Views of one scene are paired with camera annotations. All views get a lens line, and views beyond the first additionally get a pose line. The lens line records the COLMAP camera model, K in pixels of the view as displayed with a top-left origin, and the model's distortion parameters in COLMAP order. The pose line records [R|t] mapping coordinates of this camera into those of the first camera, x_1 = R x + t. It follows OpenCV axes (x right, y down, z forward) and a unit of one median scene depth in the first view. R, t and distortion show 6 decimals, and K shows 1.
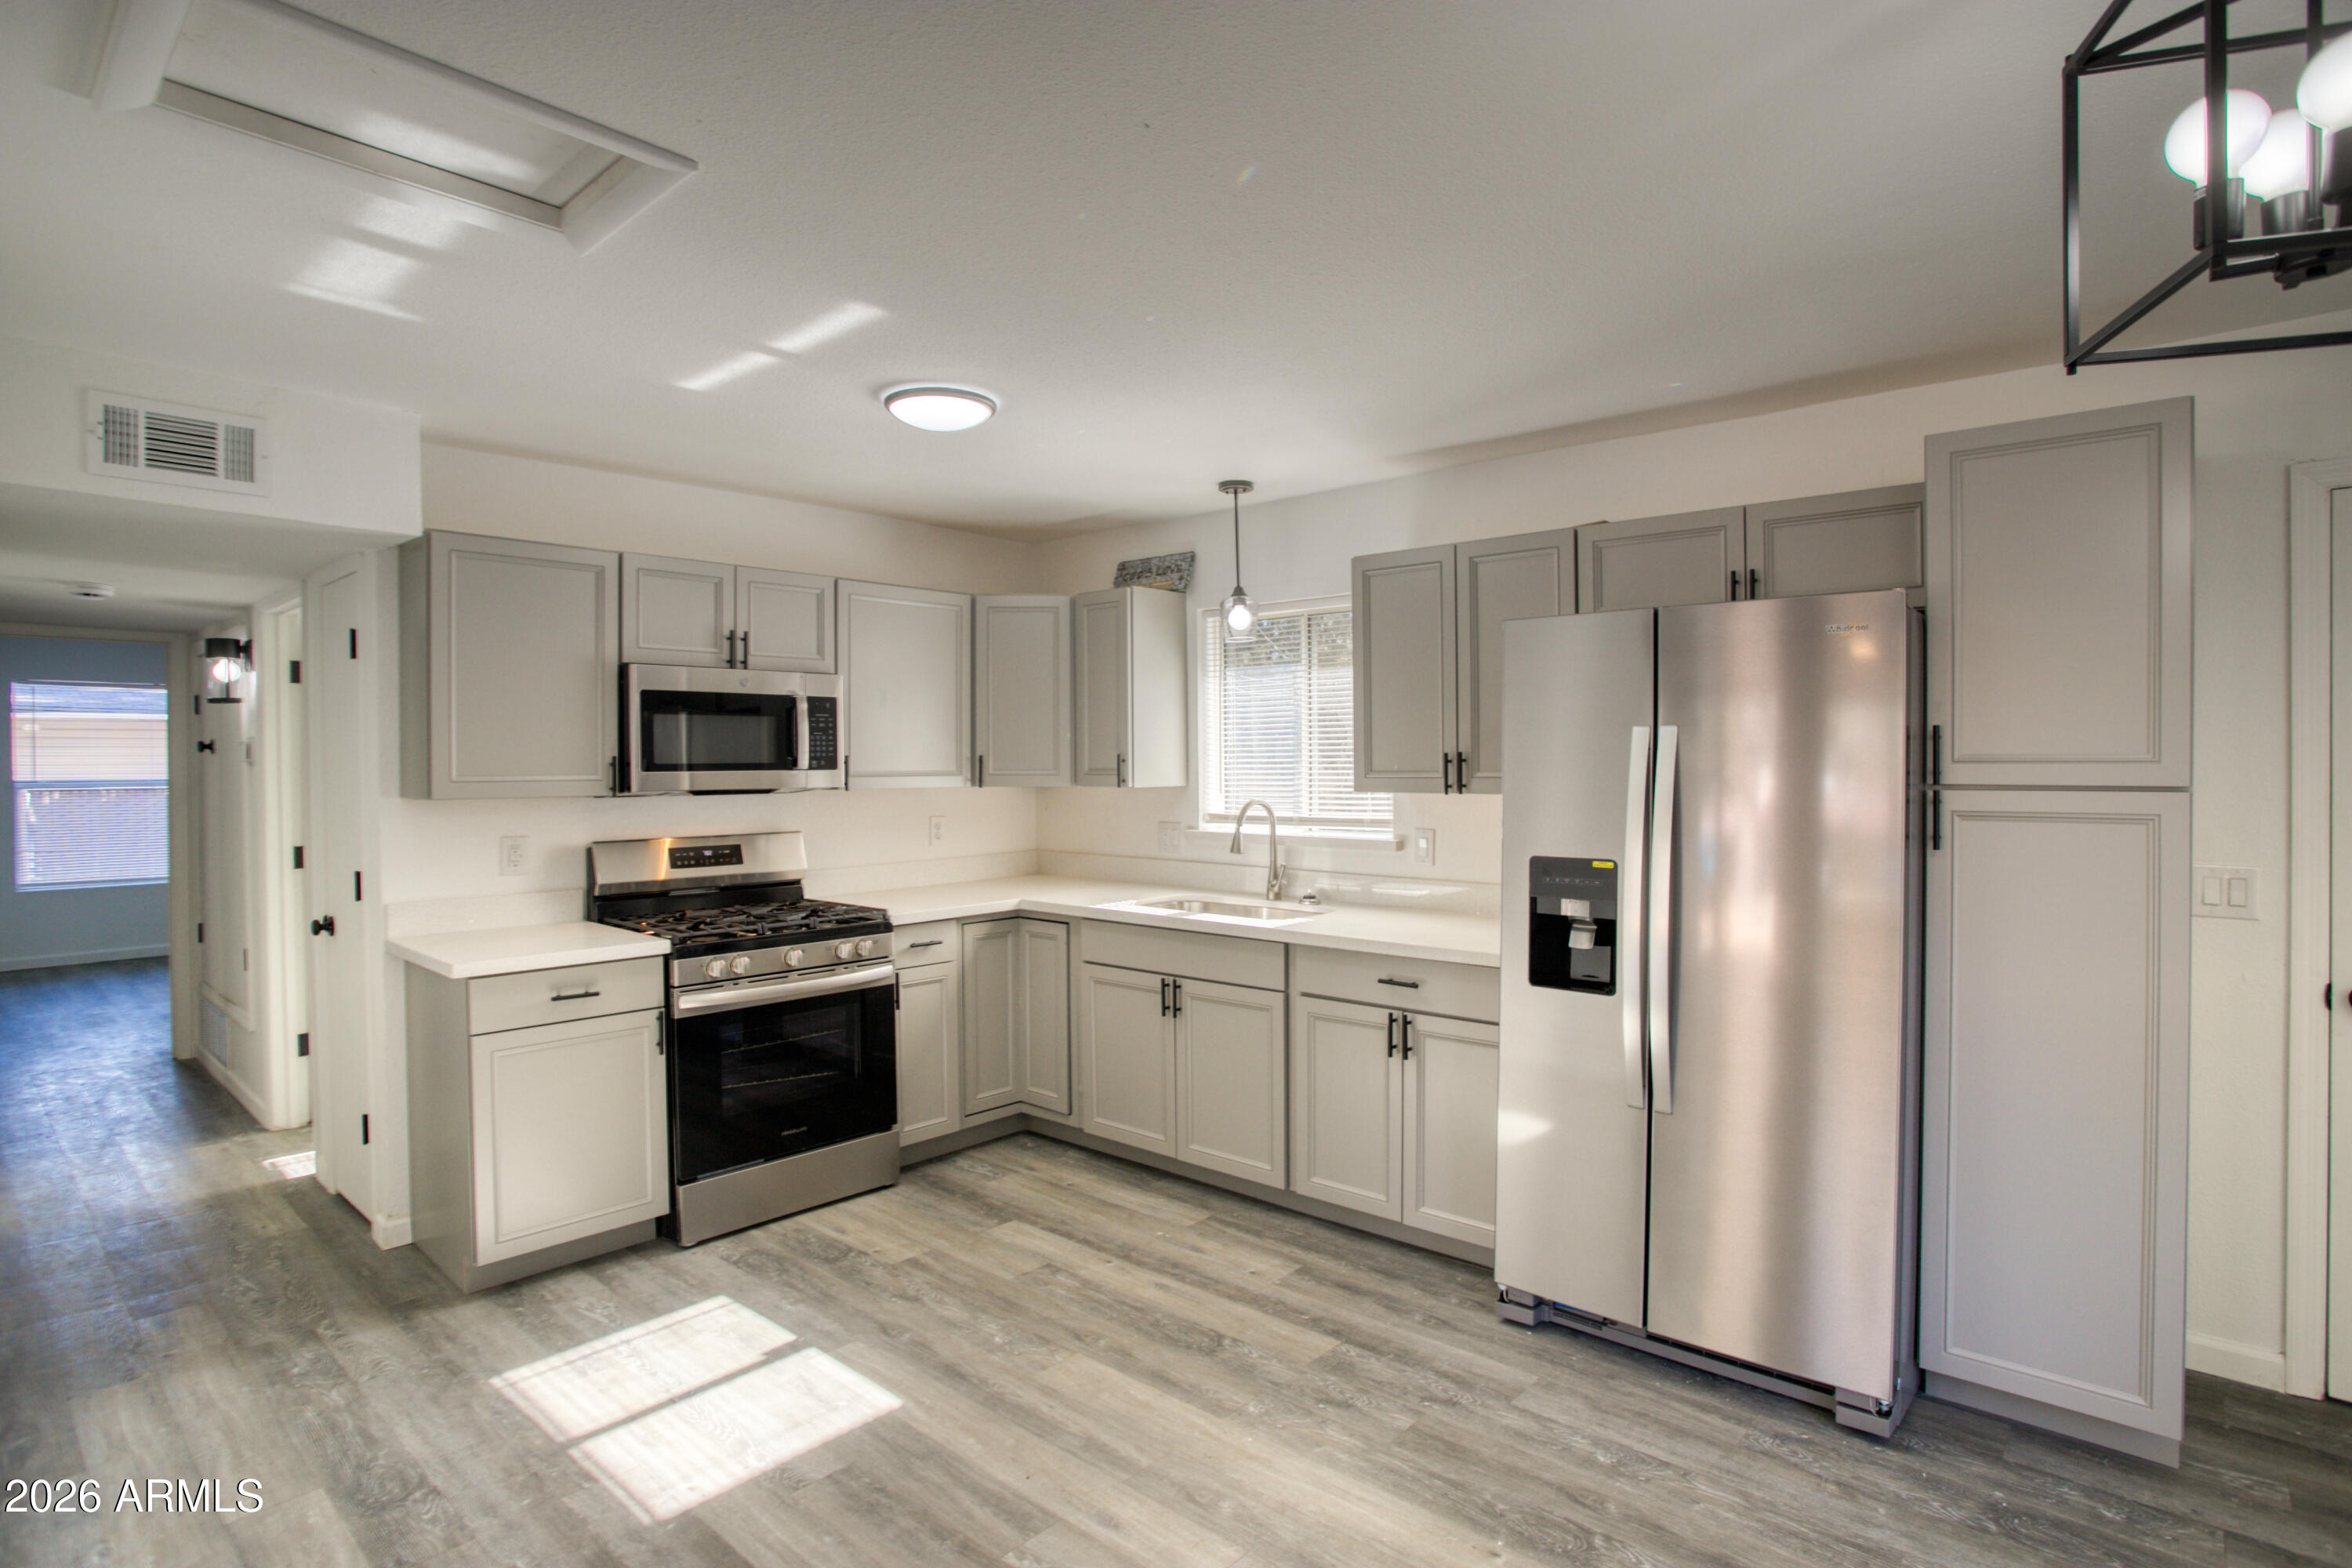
lens RADIAL K [[1209.8, 0, 1176.0], [0, 1209.8, 784.0], [0, 0, 1]] dist [-0.037352, 0.016812]
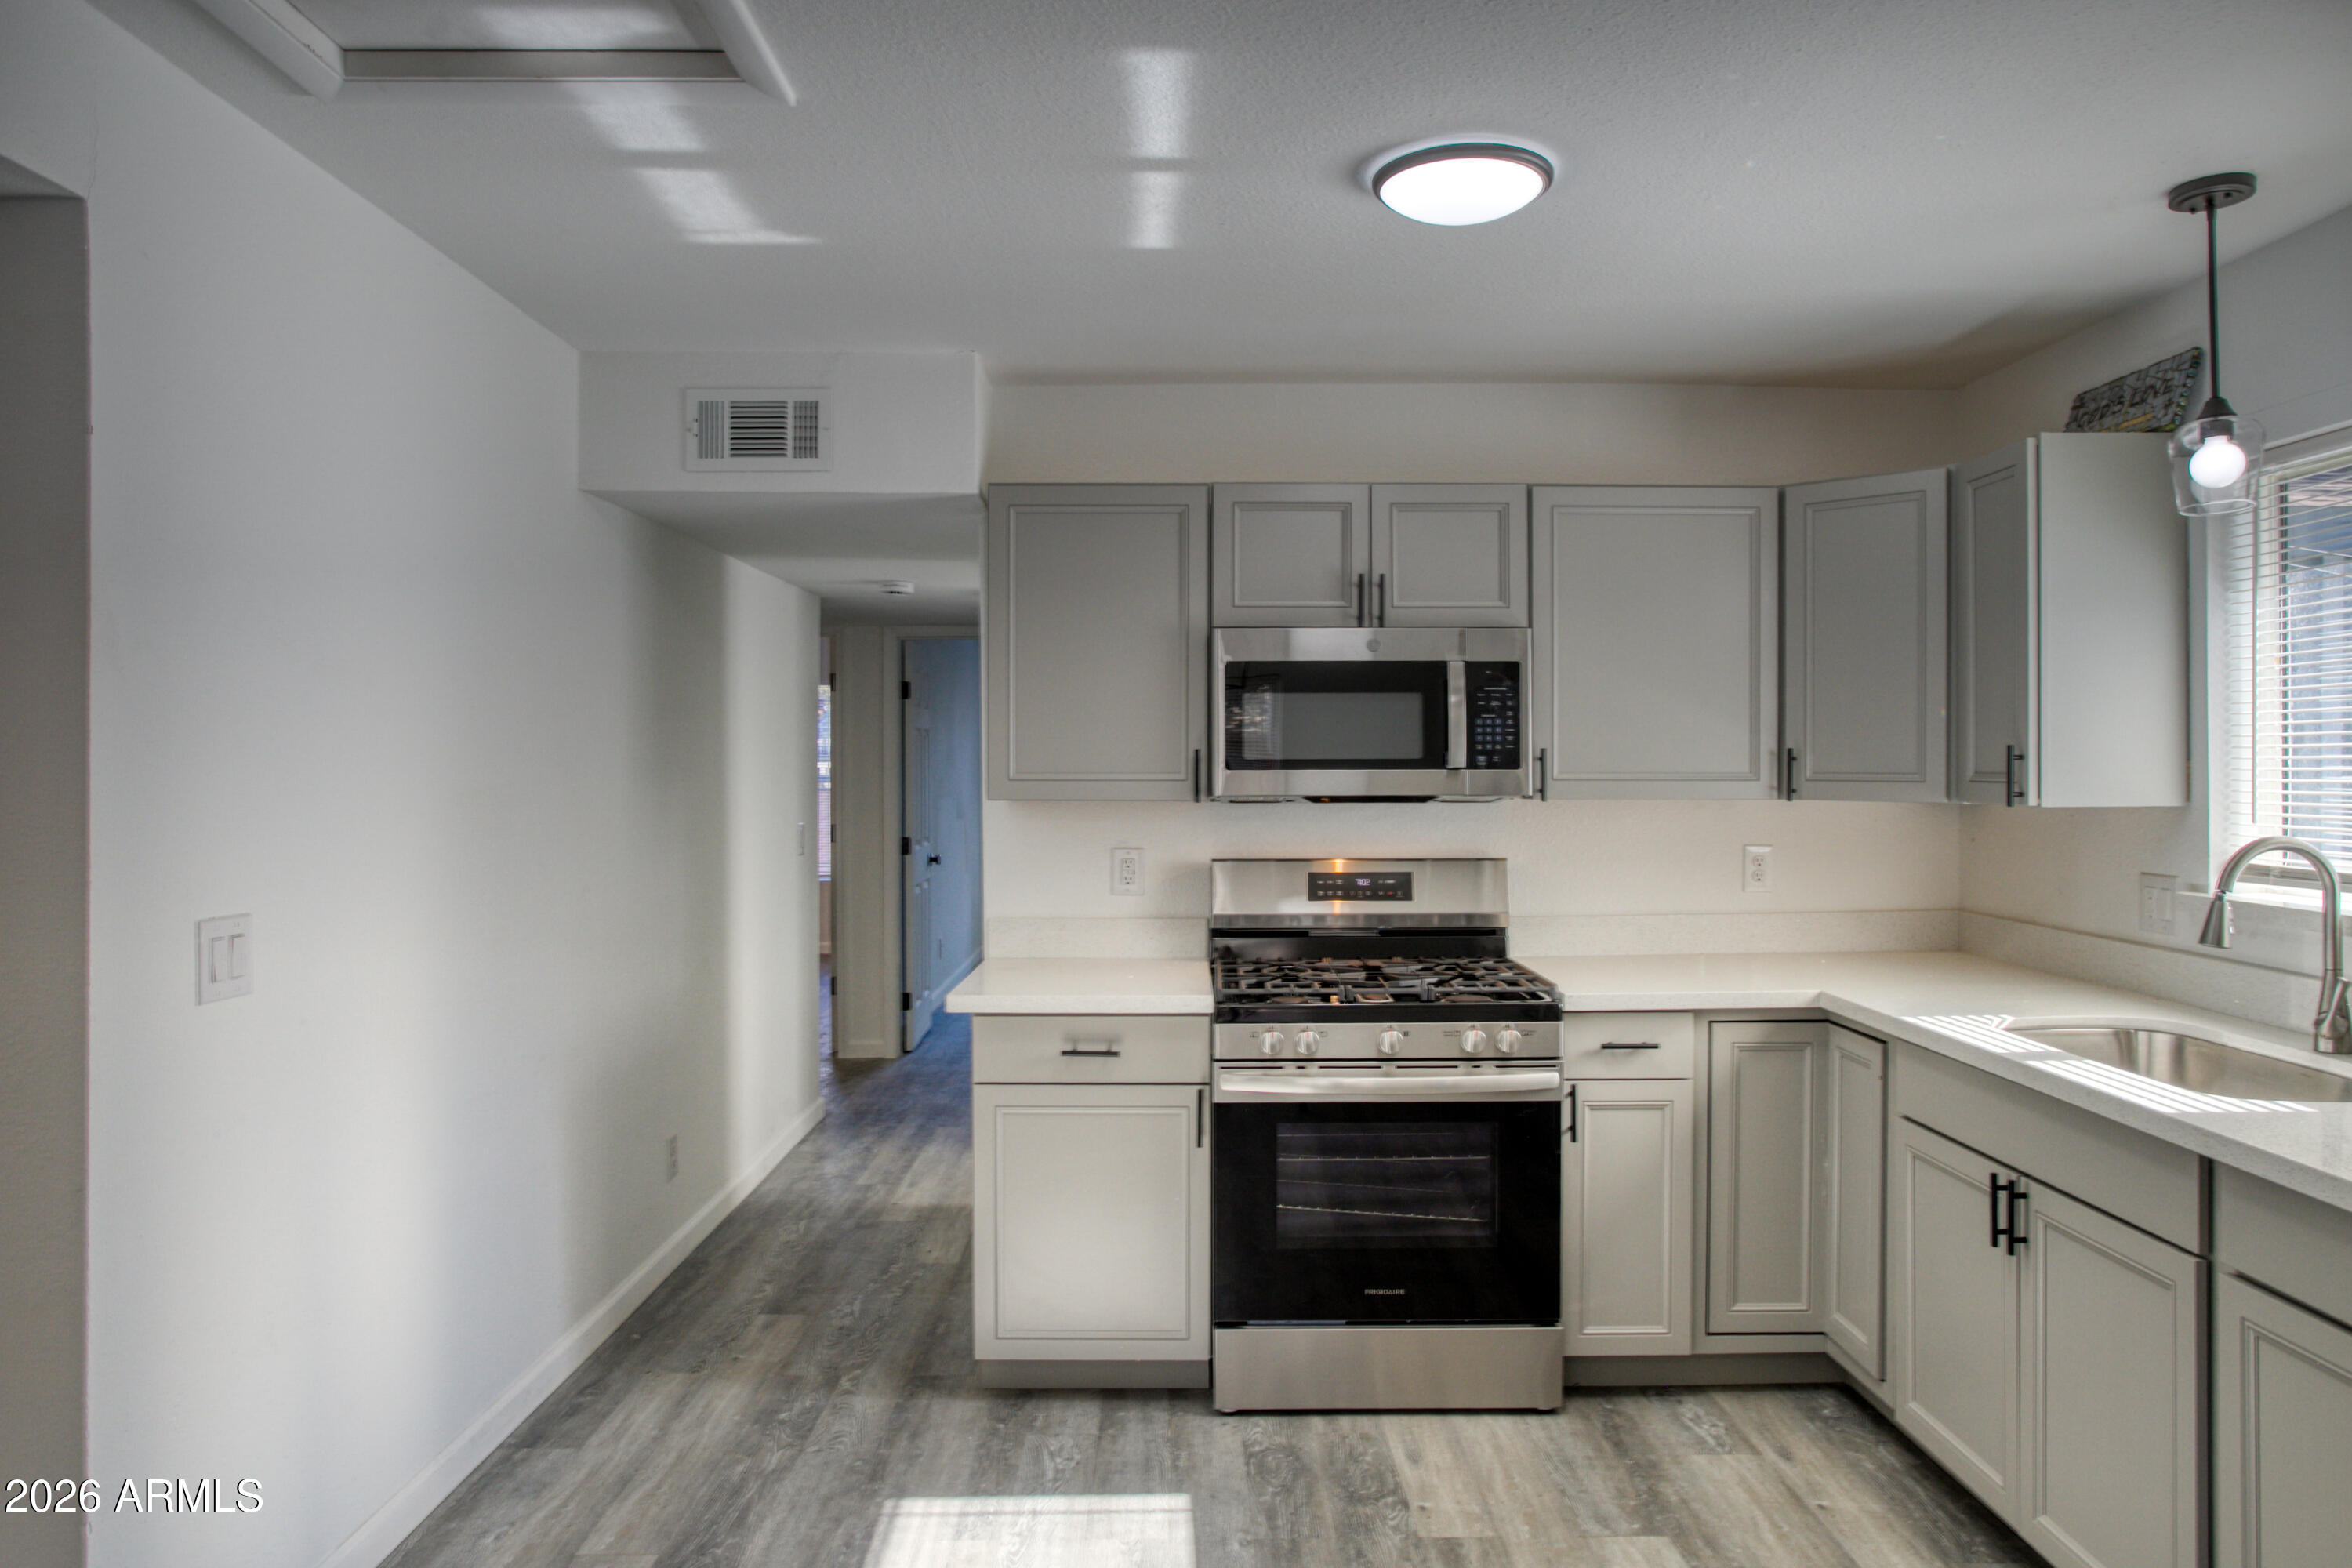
lens RADIAL K [[1539.1, 0, 1179.1], [0, 1539.1, 771.9], [0, 0, 1]] dist [-0.077786, 0.075281]
pose [[0.672831, 0.006900, -0.739764, 0.237747], [-0.016852, 0.999840, -0.006002, -0.002138], [0.739604, 0.016504, 0.672840, 0.306463]]
